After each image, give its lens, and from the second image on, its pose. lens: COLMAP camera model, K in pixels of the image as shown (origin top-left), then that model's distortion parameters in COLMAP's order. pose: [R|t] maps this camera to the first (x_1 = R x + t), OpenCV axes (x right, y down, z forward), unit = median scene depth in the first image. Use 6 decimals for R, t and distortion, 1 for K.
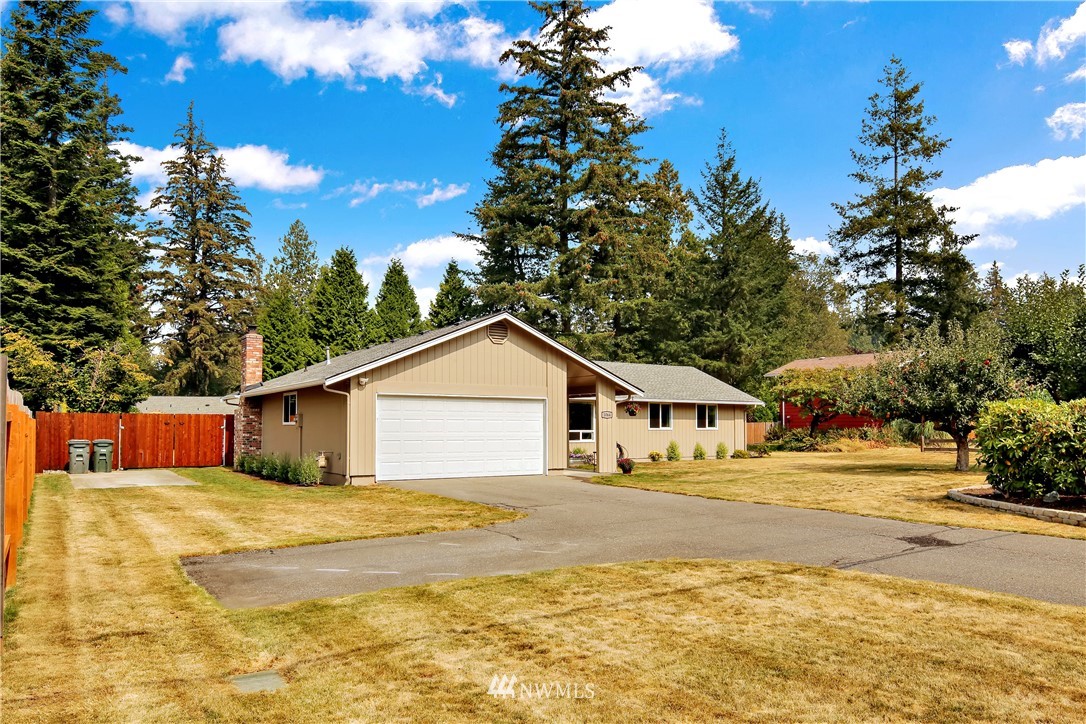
lens RADIAL K [[746.8, 0, 562.4], [0, 746.8, 363.1], [0, 0, 1]] dist [-0.011794, -0.005750]
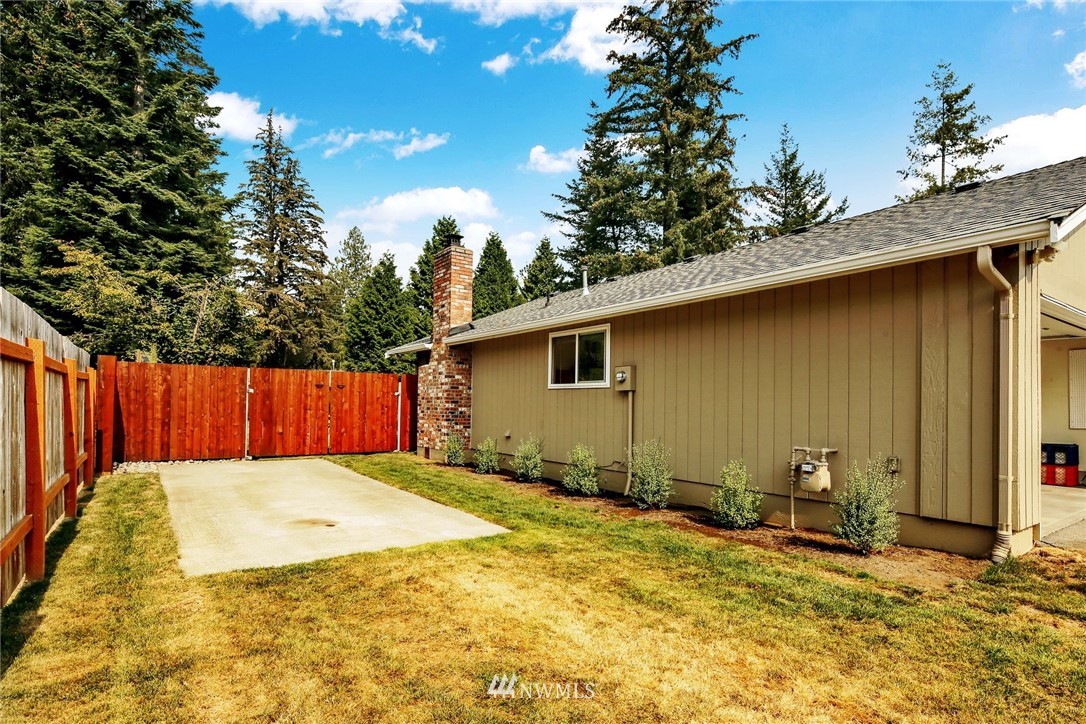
lens RADIAL K [[600.4, 0, 569.7], [0, 600.4, 363.5], [0, 0, 1]] dist [0.004088, 0.000775]
pose [[0.999762, 0.017500, 0.013061, -0.130609], [-0.017737, 0.999675, 0.018325, 0.019697], [-0.012736, -0.018552, 0.999747, 0.194705]]
